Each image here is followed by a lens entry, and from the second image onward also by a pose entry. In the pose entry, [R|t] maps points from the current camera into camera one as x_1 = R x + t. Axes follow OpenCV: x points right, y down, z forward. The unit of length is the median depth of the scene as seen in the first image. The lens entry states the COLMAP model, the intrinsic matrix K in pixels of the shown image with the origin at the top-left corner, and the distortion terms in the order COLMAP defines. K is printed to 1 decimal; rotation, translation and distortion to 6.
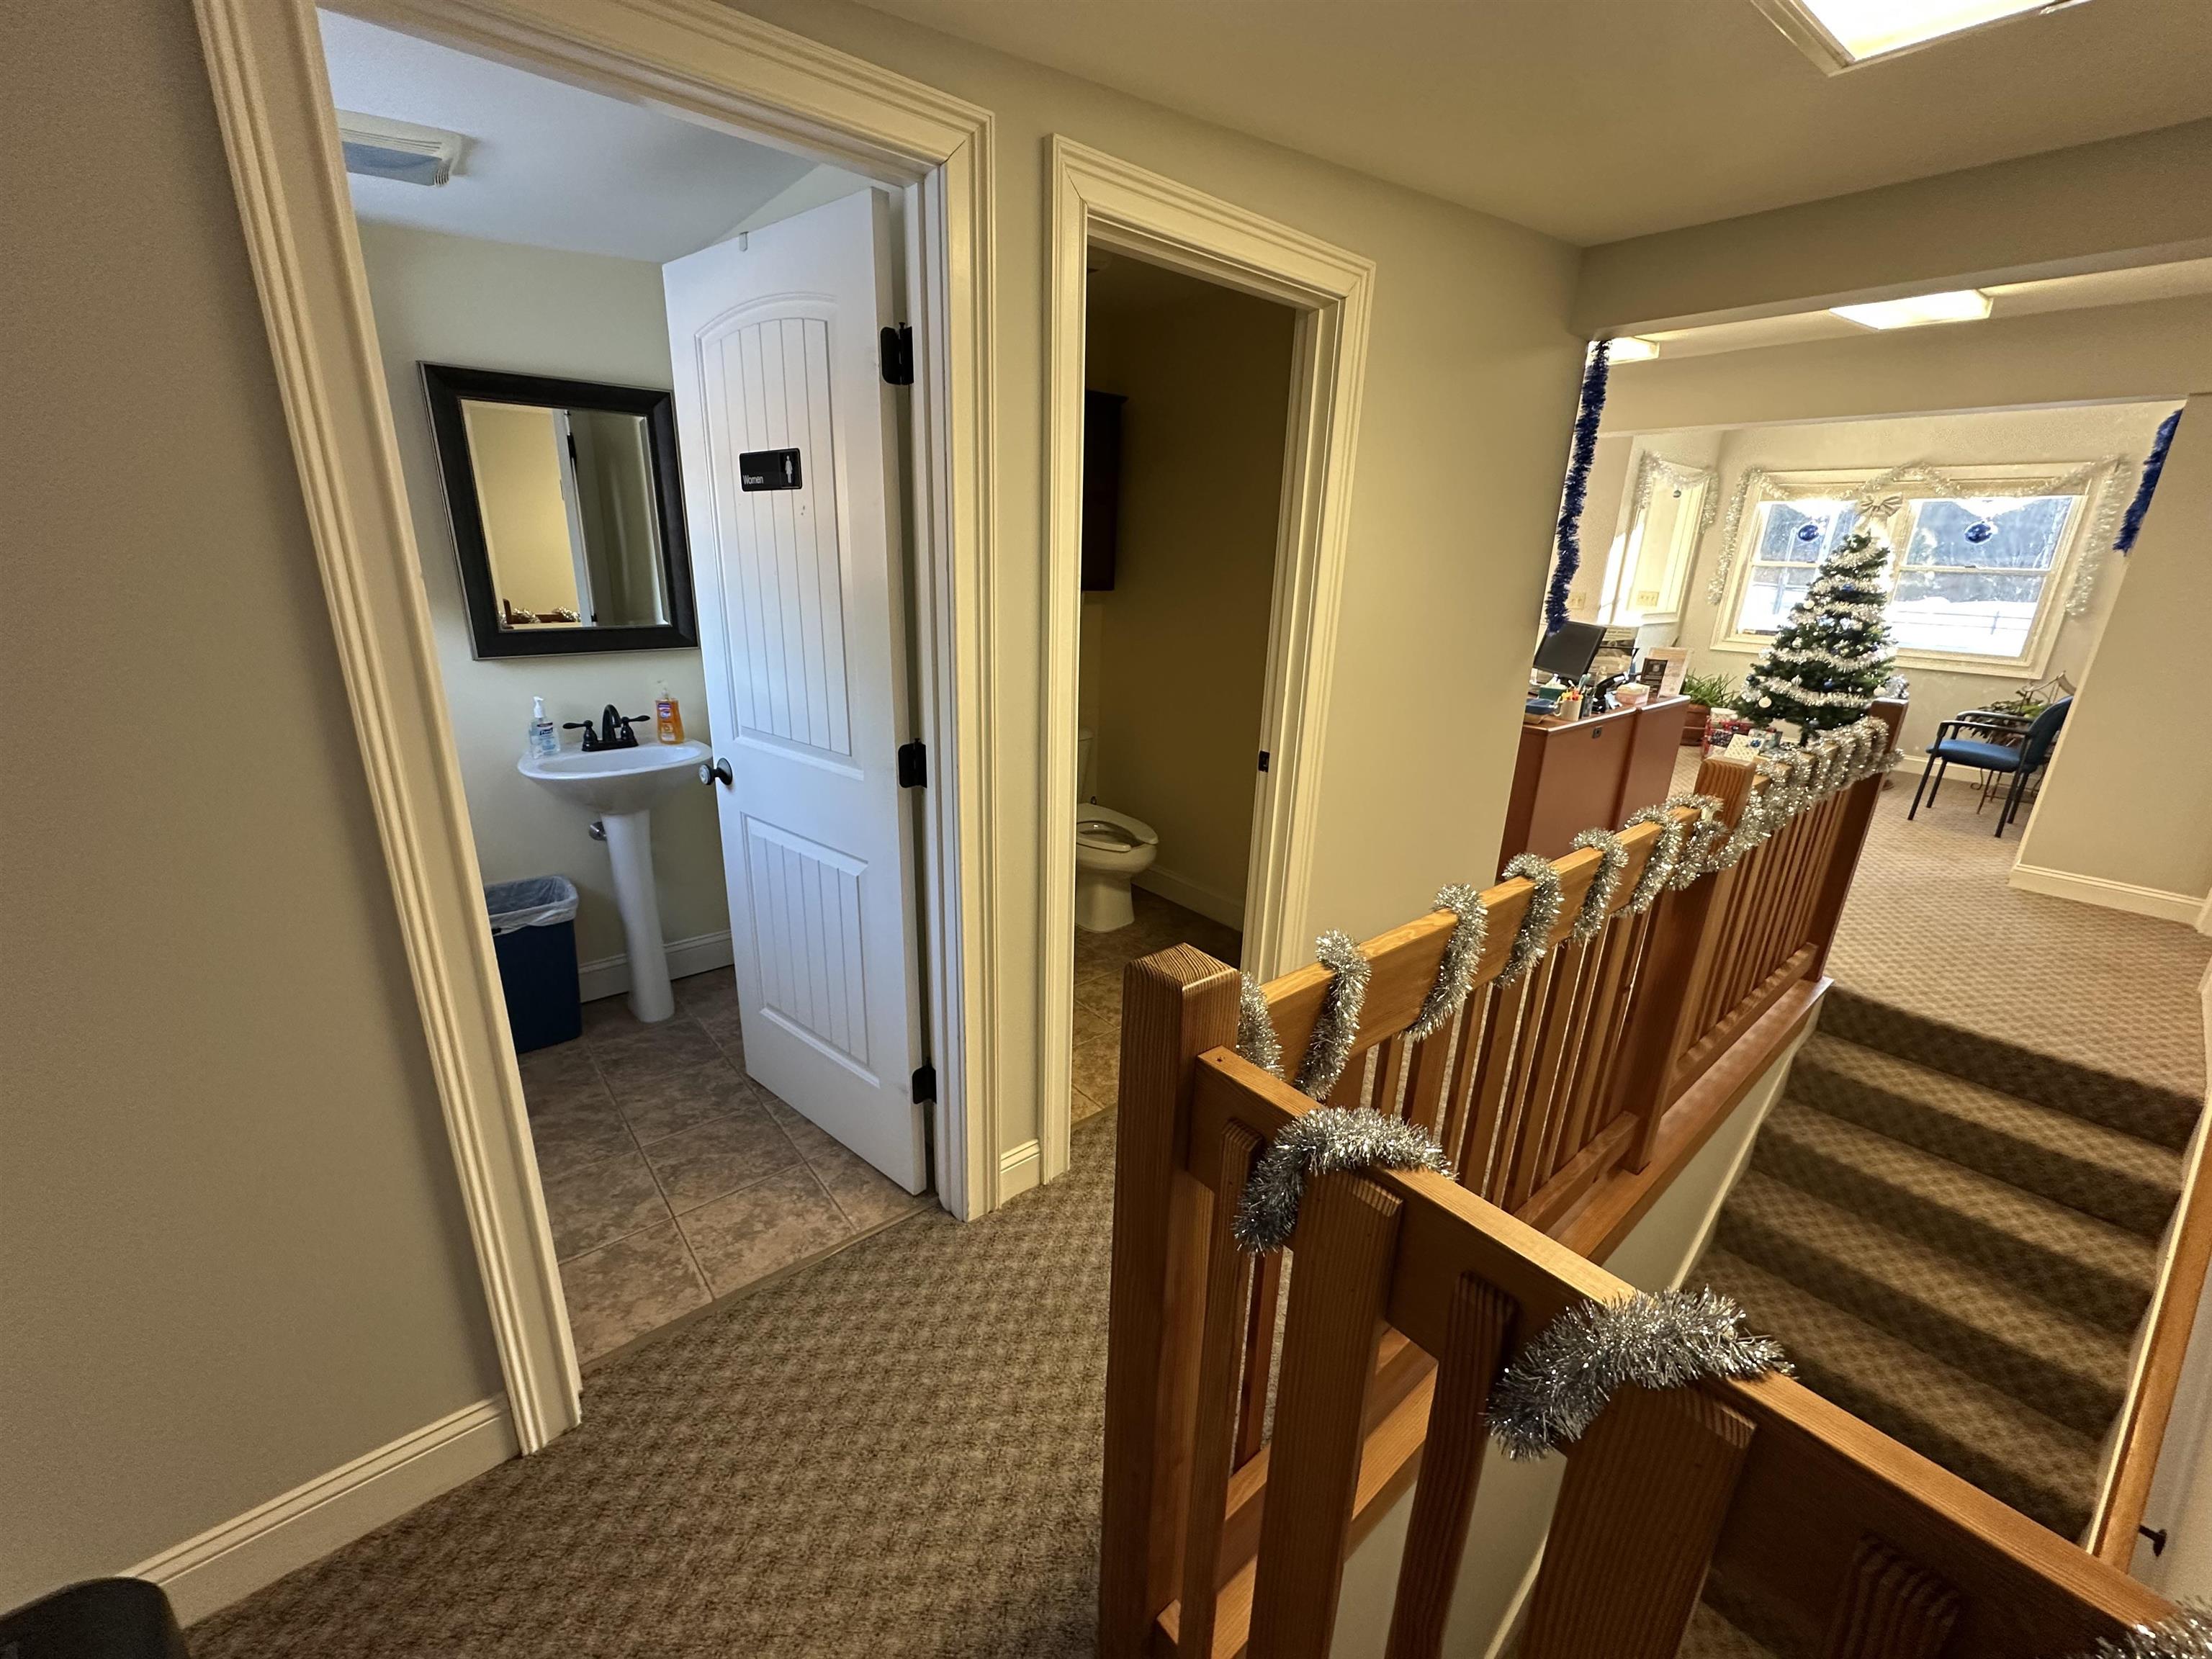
lens RADIAL K [[877.0, 0, 1104.4], [0, 877.0, 828.9], [0, 0, 1]] dist [-0.005706, 0.001639]
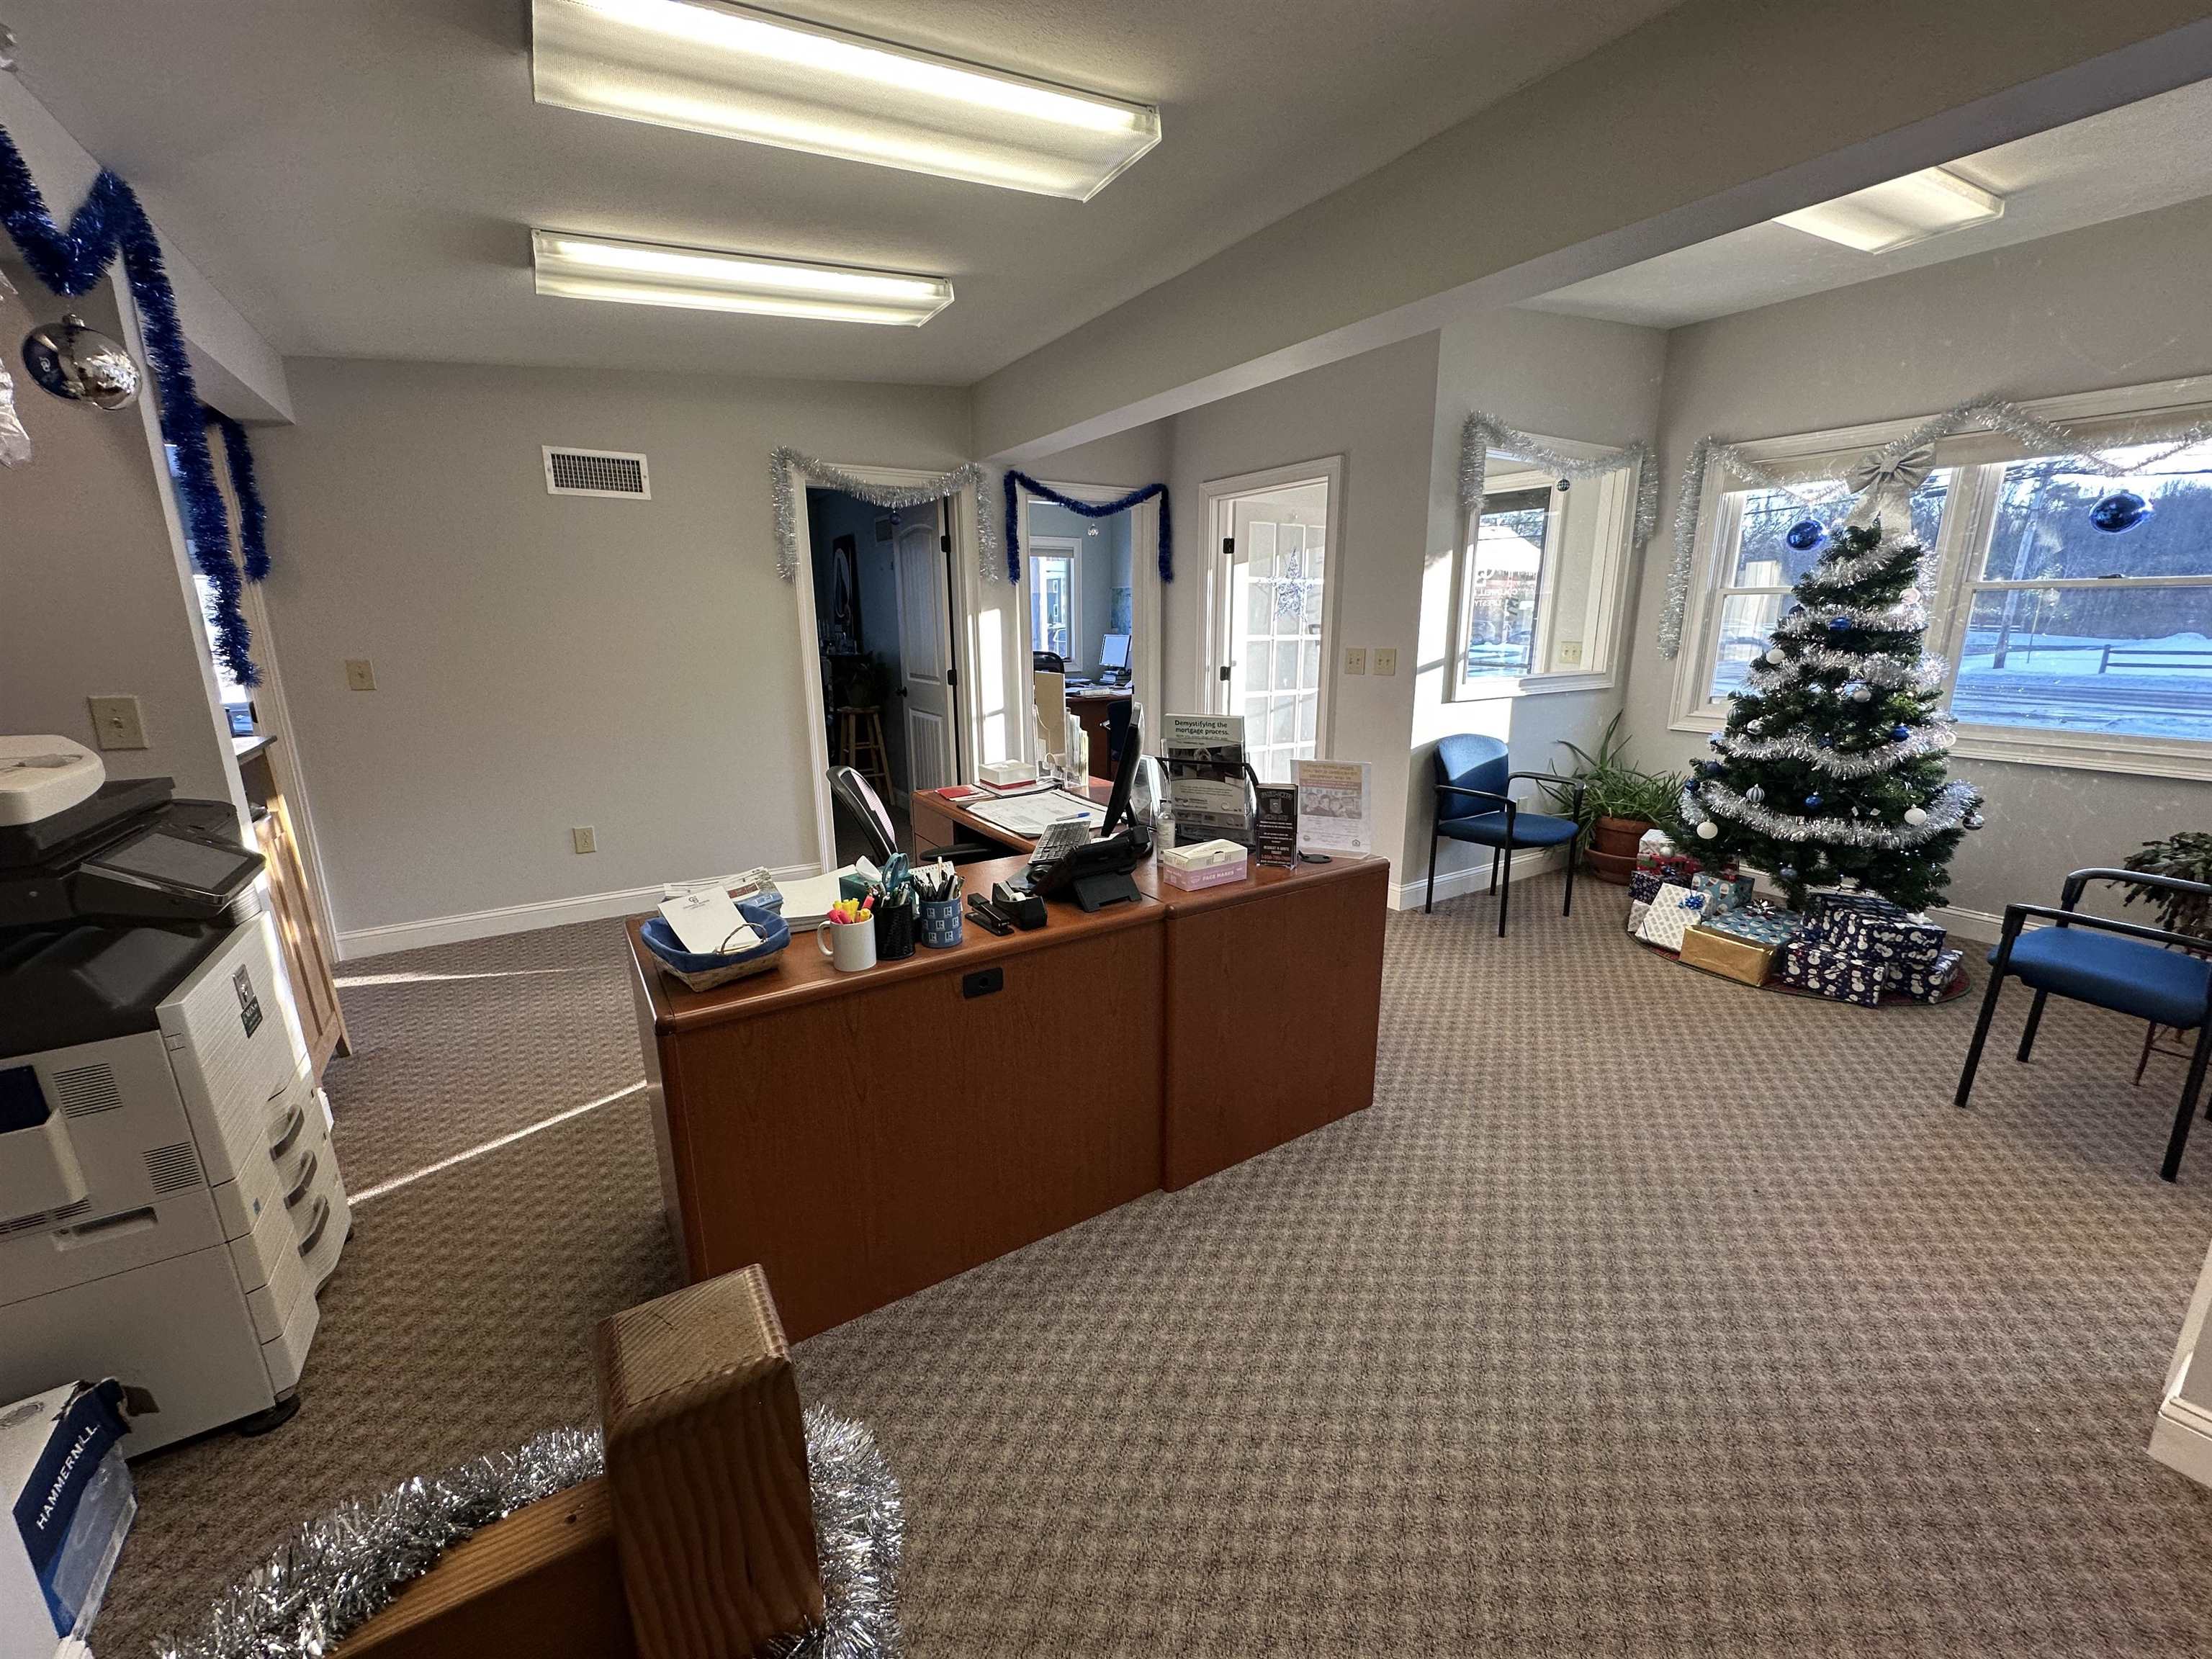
lens RADIAL K [[877.0, 0, 1105.3], [0, 877.0, 829.7], [0, 0, 1]] dist [-0.005706, 0.001639]
pose [[0.989511, -0.004921, -0.144375, 0.471311], [-0.005577, 0.997373, -0.072219, -0.106051], [0.144351, 0.072266, 0.986884, 0.404757]]
